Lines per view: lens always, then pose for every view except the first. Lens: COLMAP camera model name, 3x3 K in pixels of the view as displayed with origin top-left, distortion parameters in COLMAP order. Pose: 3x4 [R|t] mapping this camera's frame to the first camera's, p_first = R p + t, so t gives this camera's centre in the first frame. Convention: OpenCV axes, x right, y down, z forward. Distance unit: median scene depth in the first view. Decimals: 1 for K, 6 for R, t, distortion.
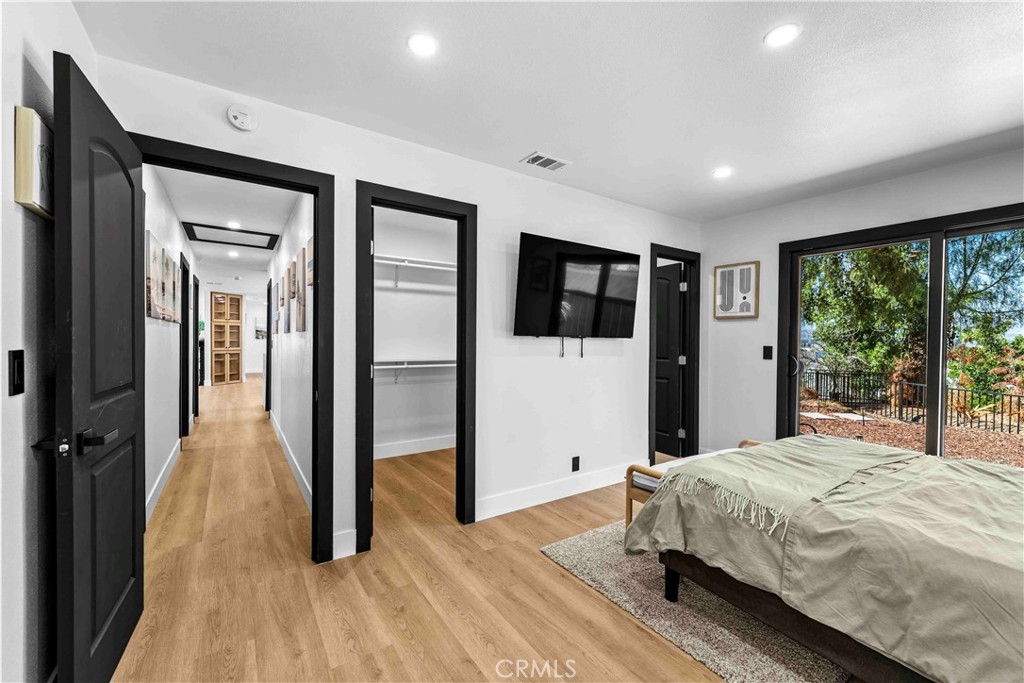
lens RADIAL K [[413.9, 0, 512.8], [0, 413.9, 342.2], [0, 0, 1]] dist [0.000749, 0.000110]
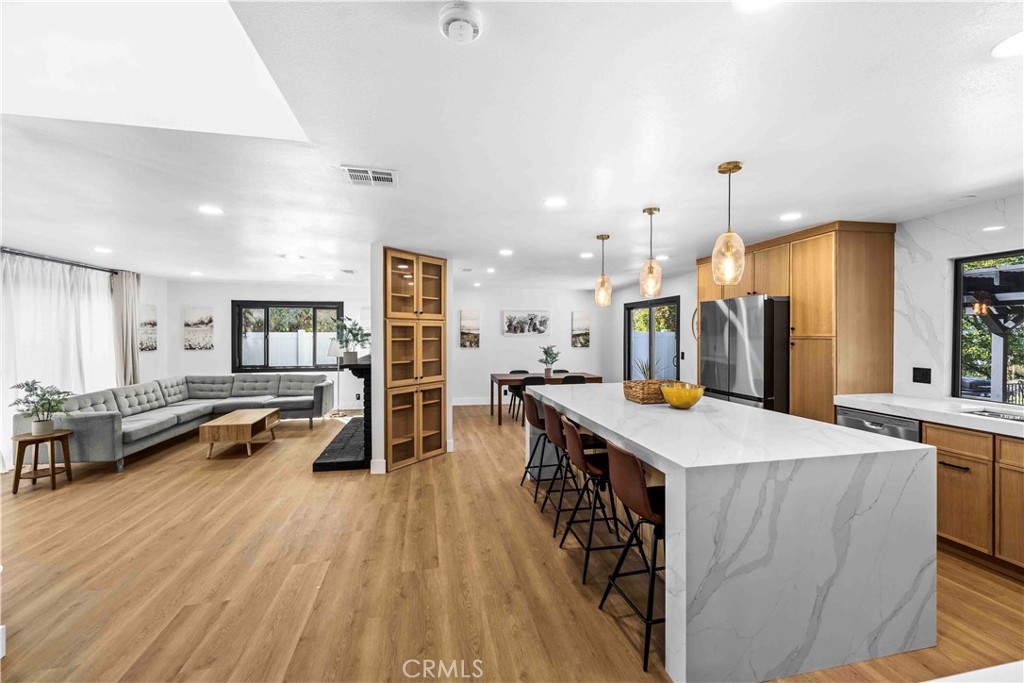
lens RADIAL K [[413.9, 0, 510.6], [0, 413.9, 338.1], [0, 0, 1]] dist [0.000749, 0.000110]
pose [[0.922666, -0.003944, -0.385580, -0.428871], [0.004977, 0.999986, 0.001682, -0.028519], [0.385568, -0.003471, 0.922673, 0.631814]]
